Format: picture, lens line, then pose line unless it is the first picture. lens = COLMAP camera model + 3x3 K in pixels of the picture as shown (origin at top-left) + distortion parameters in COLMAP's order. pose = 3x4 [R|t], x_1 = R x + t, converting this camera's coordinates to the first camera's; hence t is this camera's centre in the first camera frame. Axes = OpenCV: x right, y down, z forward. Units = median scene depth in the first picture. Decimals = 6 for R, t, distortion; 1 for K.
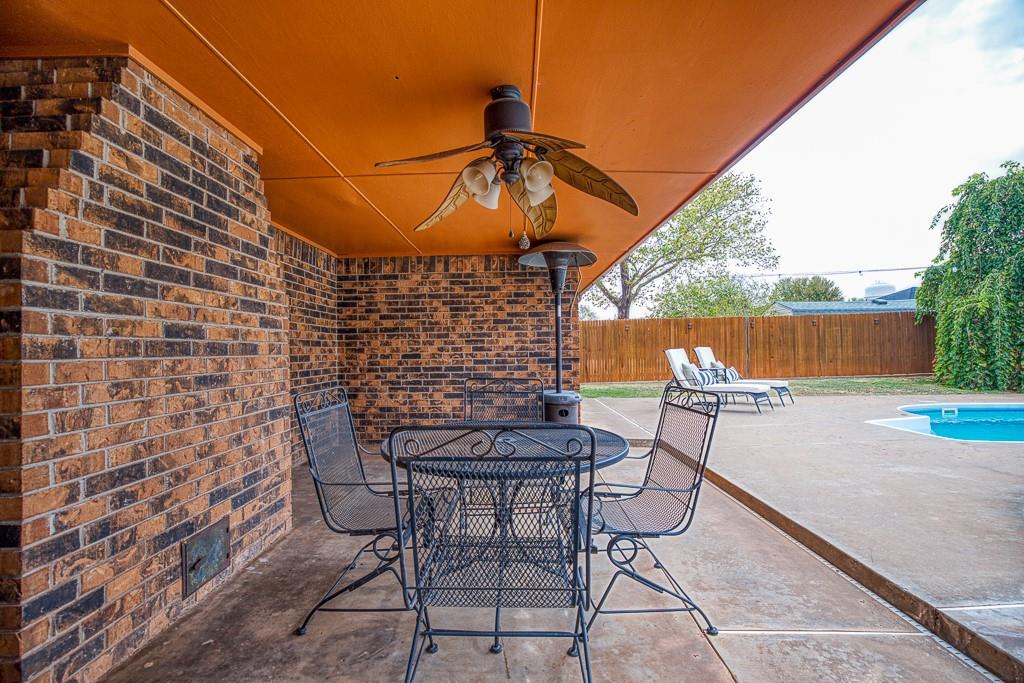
lens RADIAL K [[455.3, 0, 510.6], [0, 455.3, 344.6], [0, 0, 1]] dist [-0.018959, 0.000056]
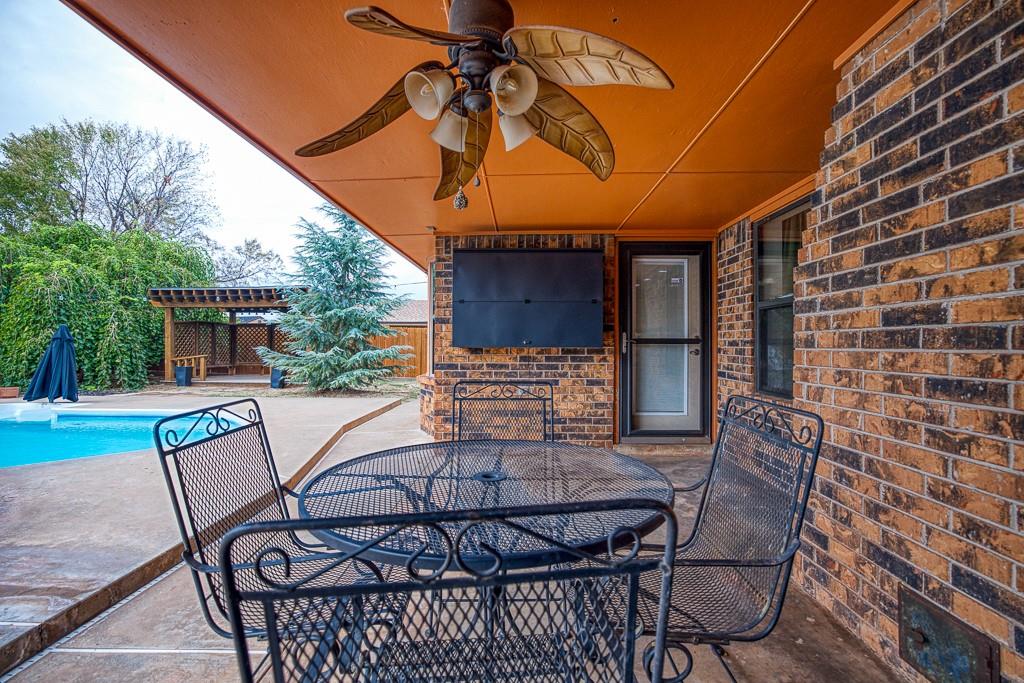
lens RADIAL K [[455.3, 0, 513.7], [0, 455.3, 341.6], [0, 0, 1]] dist [-0.018959, 0.000056]
pose [[-0.999922, 0.012442, -0.000691, -0.055774], [0.012454, 0.999703, -0.020951, 0.022986], [0.000430, -0.020958, -0.999780, 1.861101]]
